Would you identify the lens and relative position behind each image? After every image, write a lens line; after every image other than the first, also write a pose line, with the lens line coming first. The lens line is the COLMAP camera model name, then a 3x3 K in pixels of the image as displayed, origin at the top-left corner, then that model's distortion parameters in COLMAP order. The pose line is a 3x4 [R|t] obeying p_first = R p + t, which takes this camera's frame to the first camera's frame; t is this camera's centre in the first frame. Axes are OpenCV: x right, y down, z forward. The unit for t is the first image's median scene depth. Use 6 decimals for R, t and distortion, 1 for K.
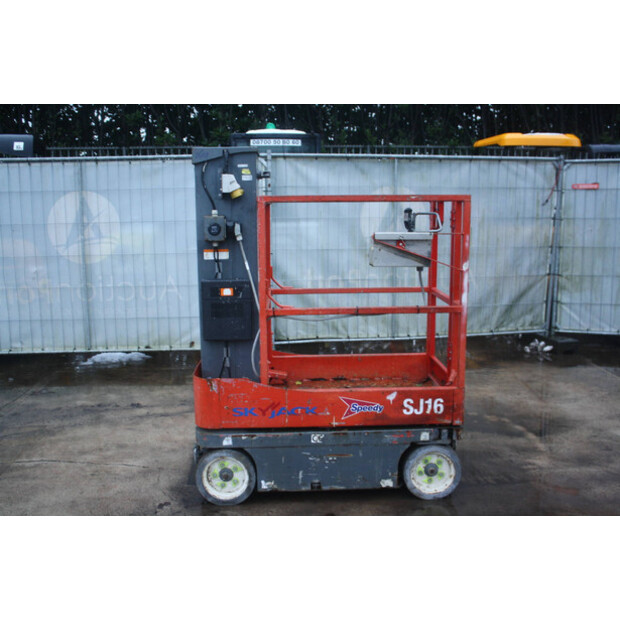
lens RADIAL K [[628.7, 0, 310.7], [0, 628.7, 308.9], [0, 0, 1]] dist [-0.126441, 0.131612]
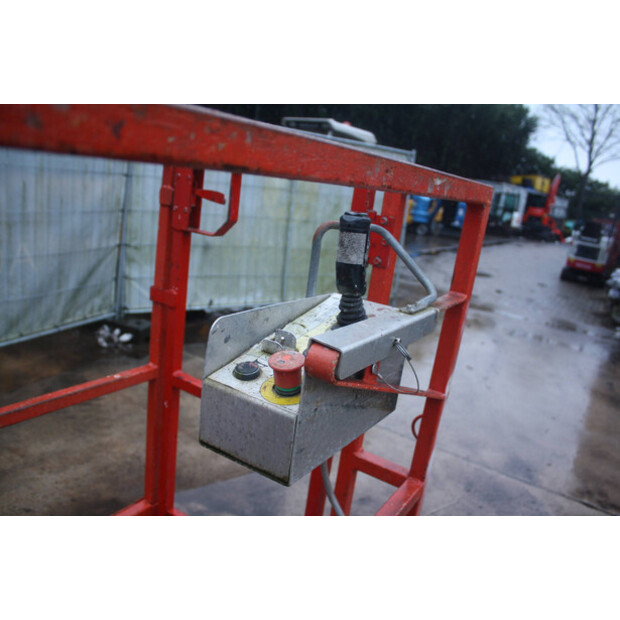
lens RADIAL K [[518.2, 0, 309.1], [0, 518.2, 313.0], [0, 0, 1]] dist [-0.158390, 0.138033]
pose [[0.570547, -0.129596, 0.810975, -0.020353], [0.000204, 0.987493, 0.157661, -0.084600], [-0.821265, -0.089787, 0.563438, 0.489241]]
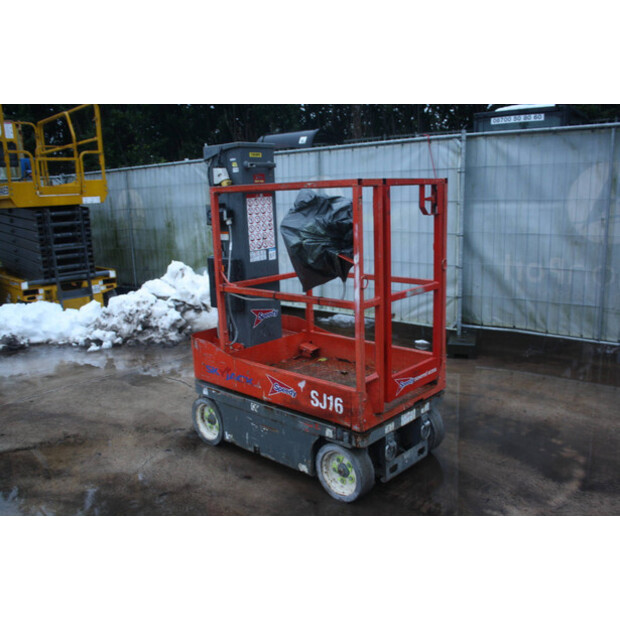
lens RADIAL K [[582.4, 0, 310.0], [0, 582.4, 310.0], [0, 0, 1]] dist [-0.148198, 0.148438]
pose [[0.707899, 0.127075, -0.694788, 0.431311], [-0.086621, 0.991876, 0.093155, -0.037182], [0.700982, -0.005761, 0.713156, 0.193070]]
